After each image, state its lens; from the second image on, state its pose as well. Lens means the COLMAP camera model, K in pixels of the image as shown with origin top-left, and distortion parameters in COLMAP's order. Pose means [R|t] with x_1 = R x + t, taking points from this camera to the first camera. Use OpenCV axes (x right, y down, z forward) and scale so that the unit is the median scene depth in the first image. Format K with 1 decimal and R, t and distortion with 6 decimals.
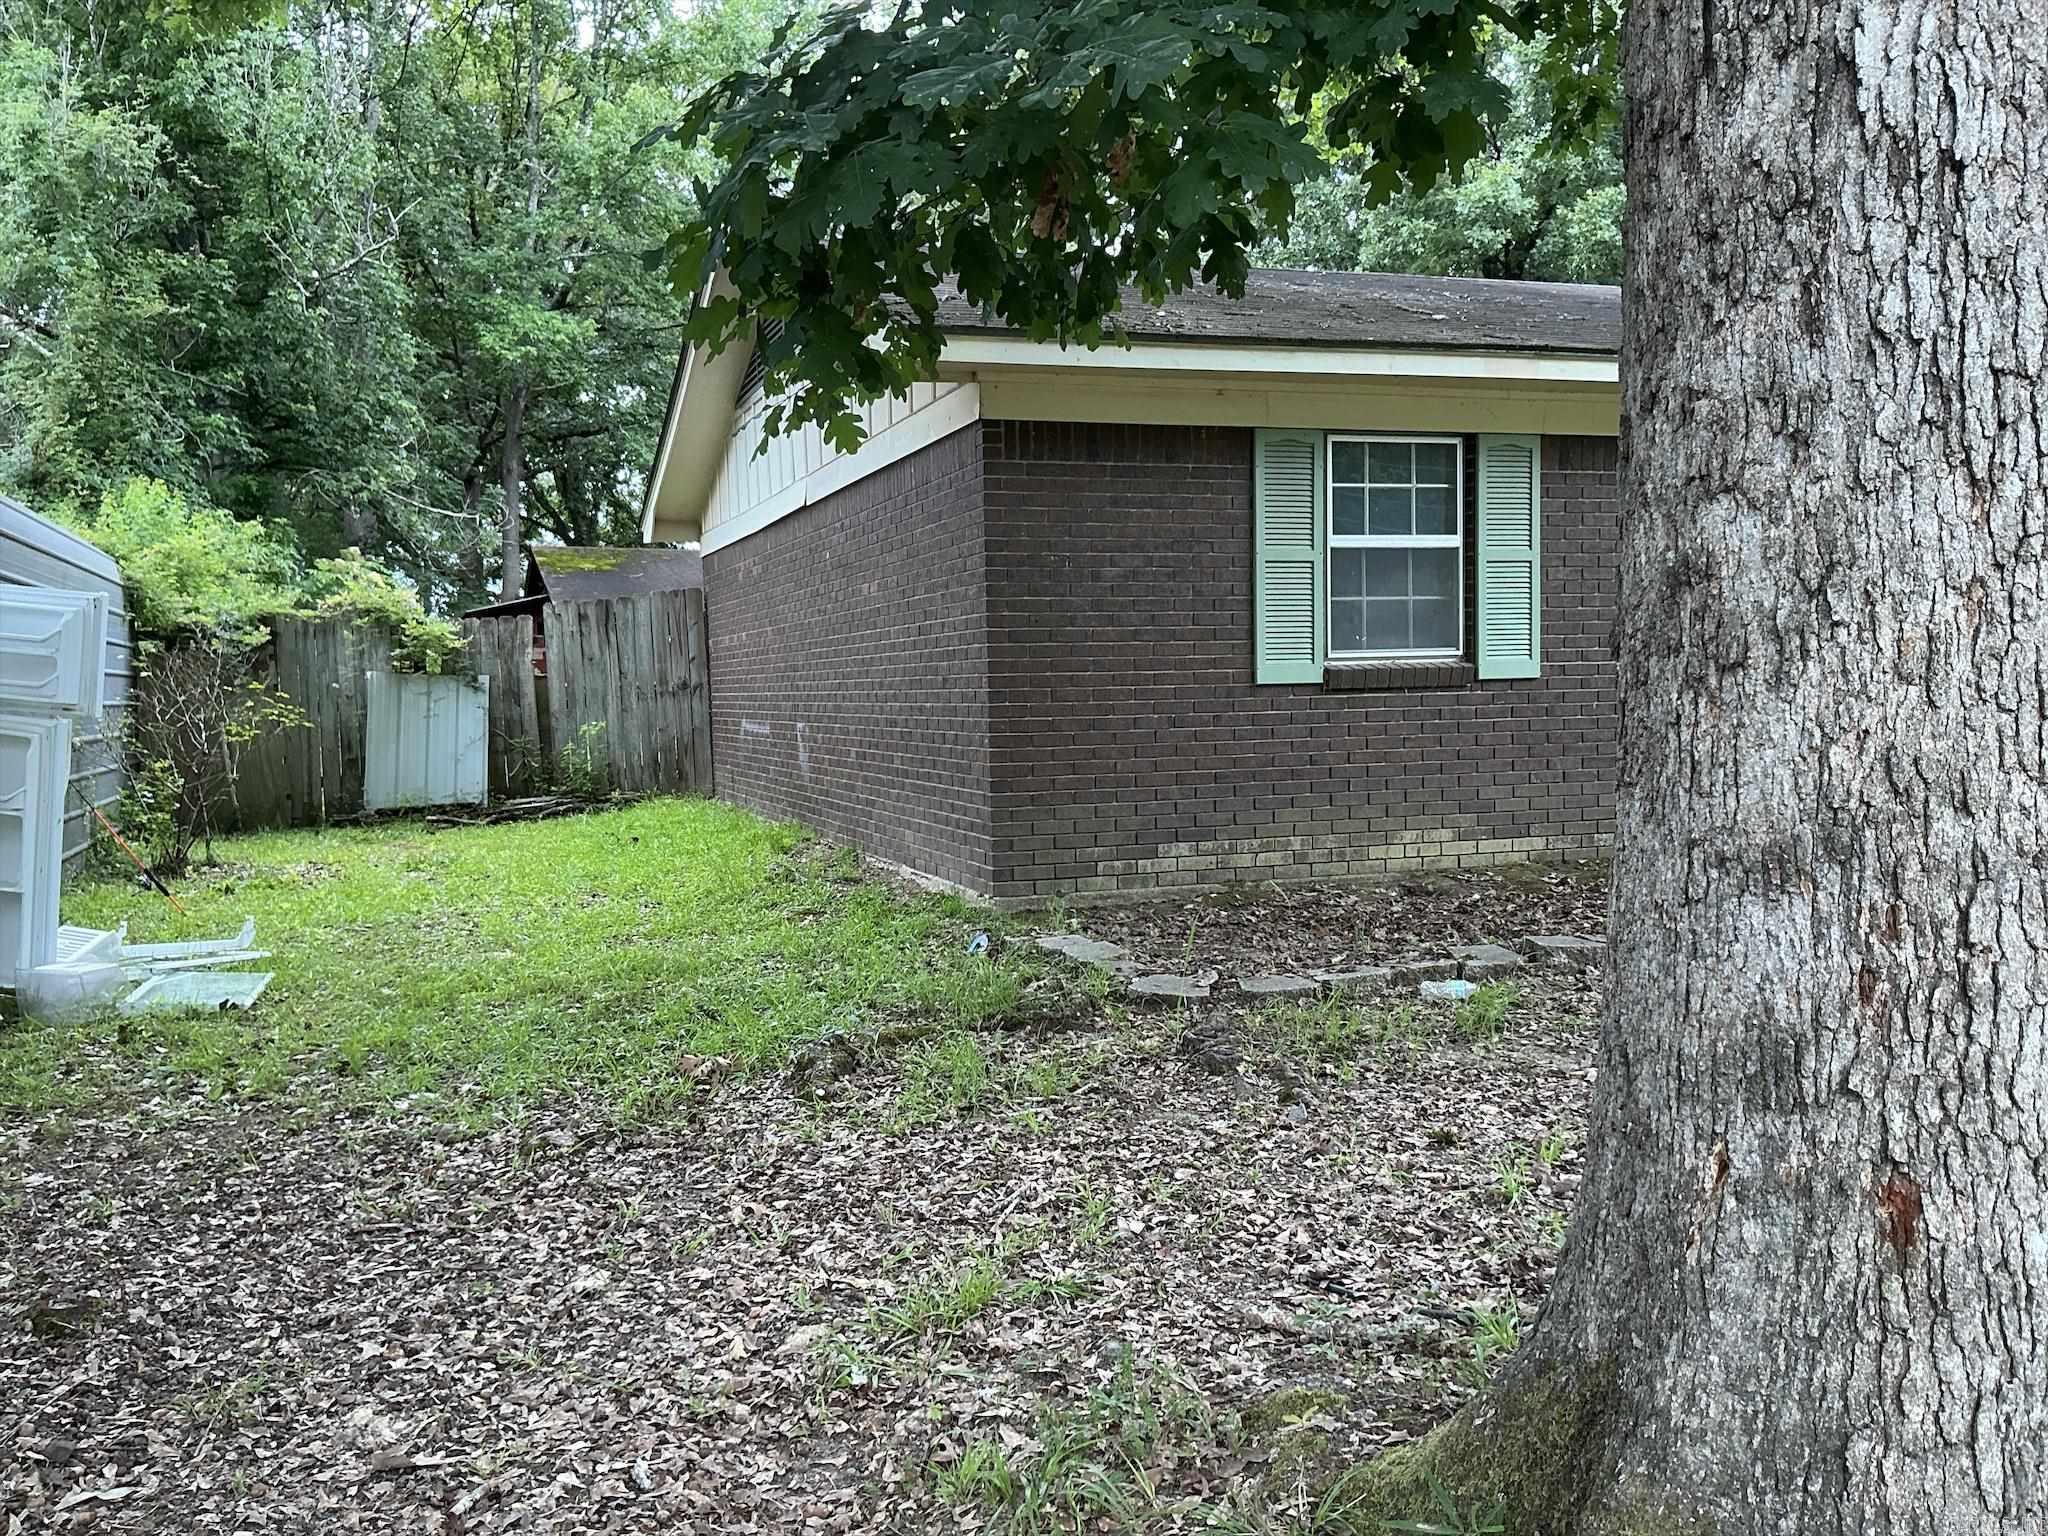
lens RADIAL K [[1711.4, 0, 1026.6], [0, 1711.4, 759.5], [0, 0, 1]] dist [0.139512, -0.289115]
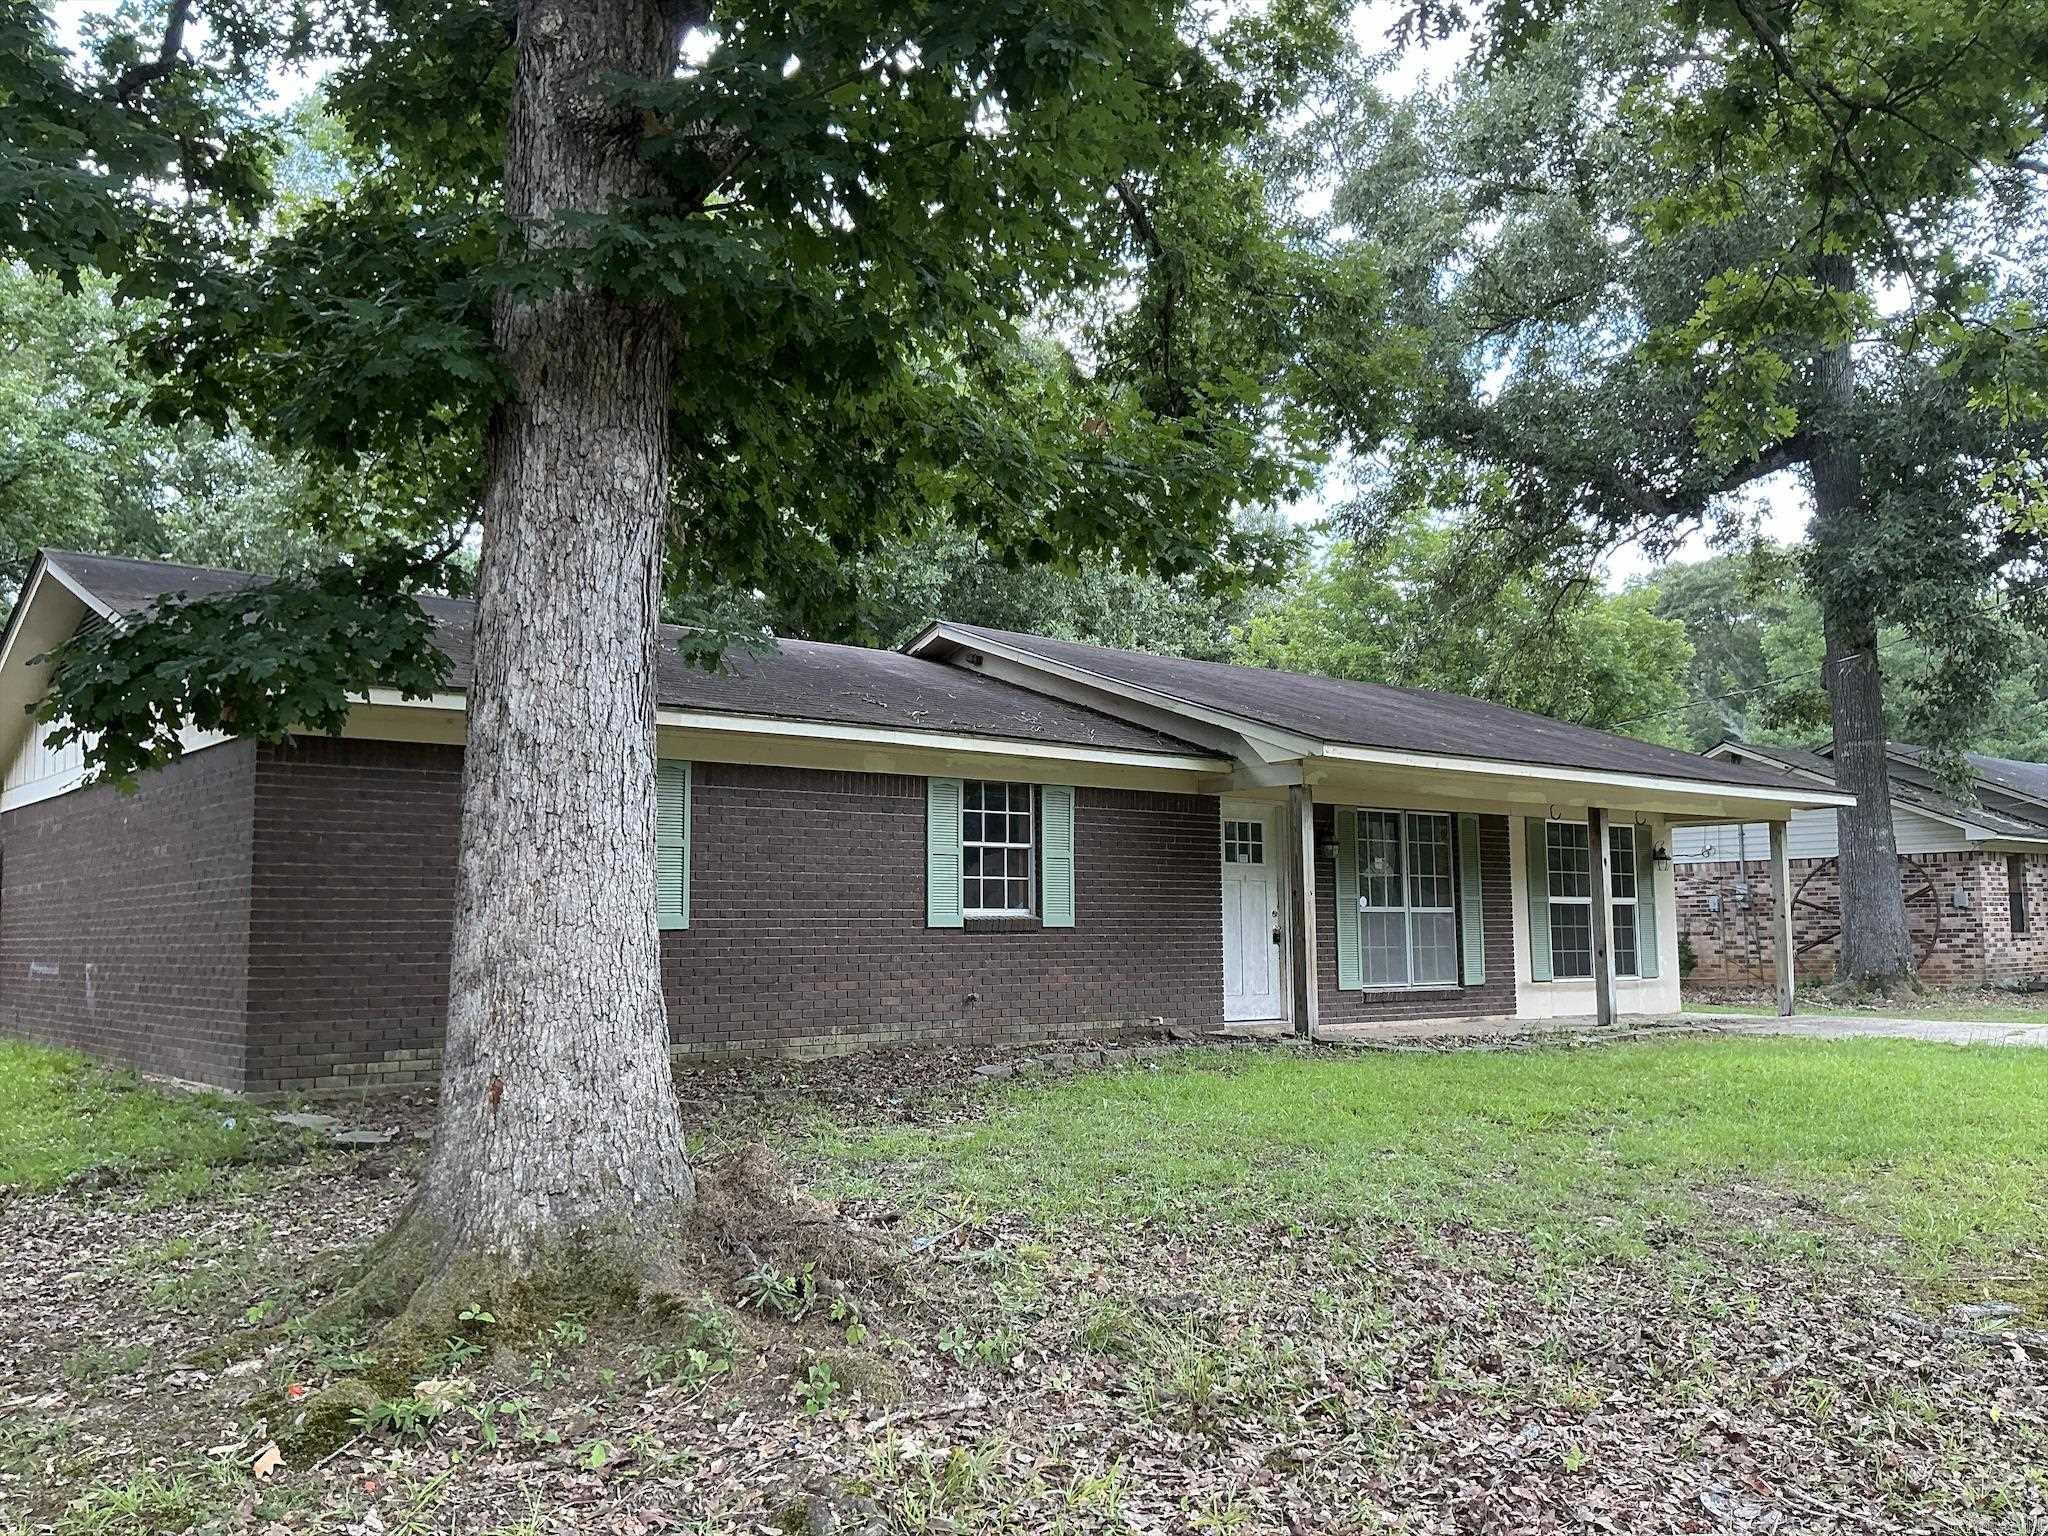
lens RADIAL K [[1711.4, 0, 1026.6], [0, 1711.4, 759.5], [0, 0, 1]] dist [0.139512, -0.289115]
pose [[0.935770, 0.049442, 0.349127, 0.063131], [0.003992, 0.988572, -0.150697, 0.032288], [-0.352588, 0.142412, 0.924879, -0.472344]]
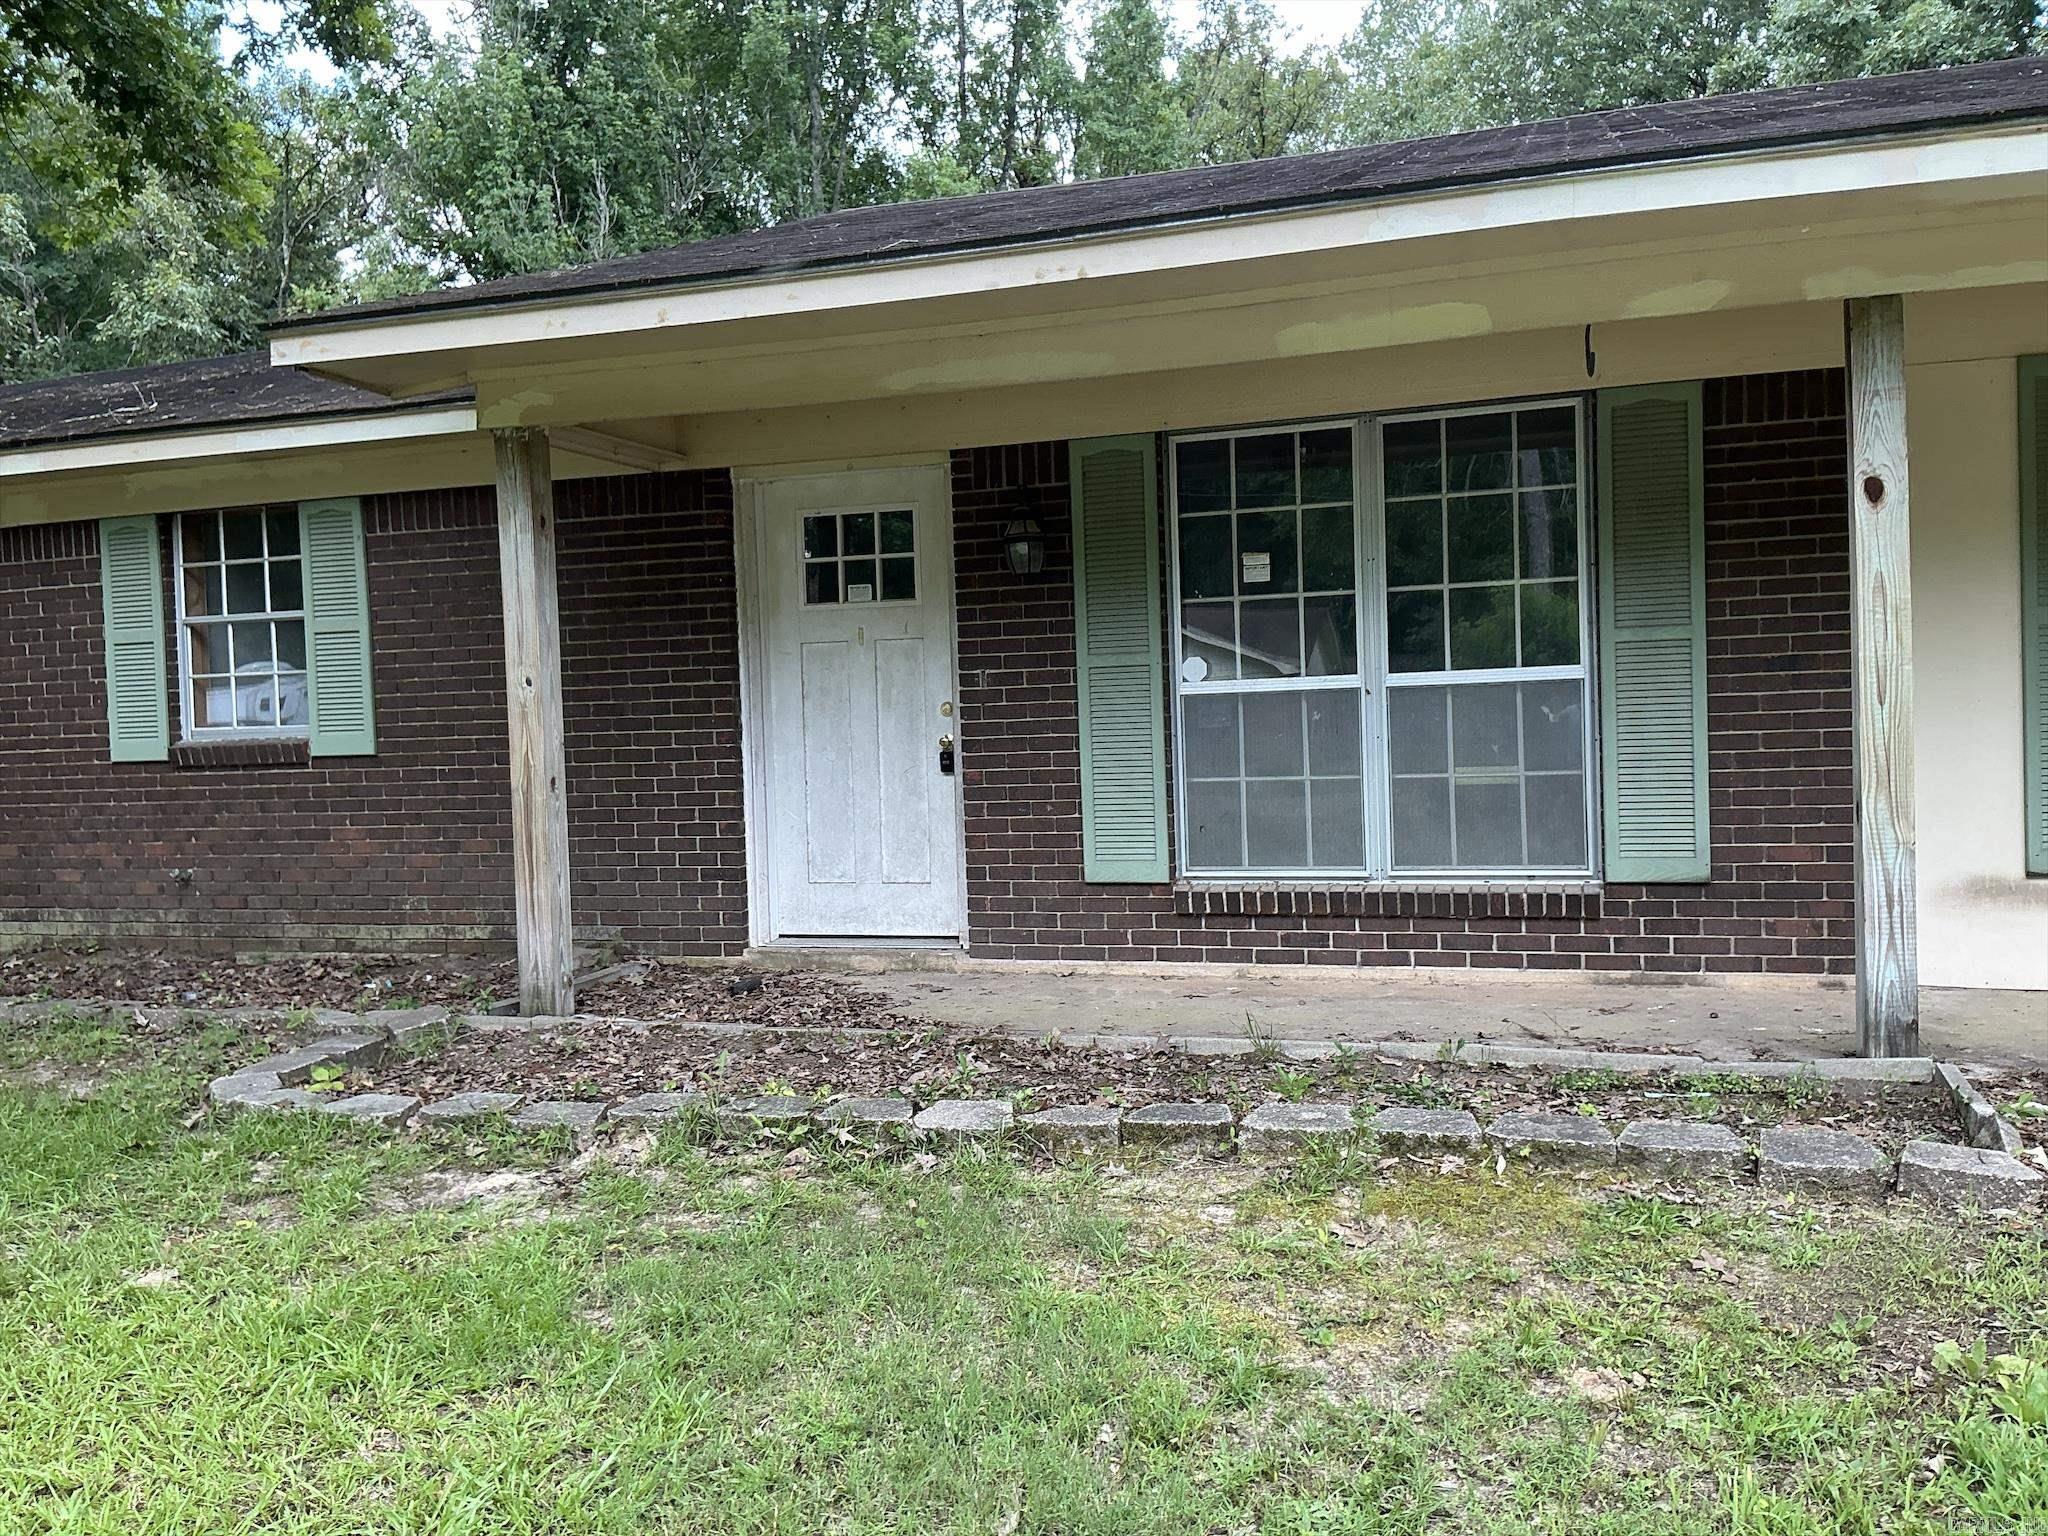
lens RADIAL K [[1702.2, 0, 1029.8], [0, 1702.2, 757.7], [0, 0, 1]] dist [0.149480, -0.316982]
pose [[0.789929, 0.007873, -0.613148, 1.859236], [-0.011797, 0.999928, -0.002358, -0.077487], [0.613085, 0.009096, 0.789965, 0.786644]]
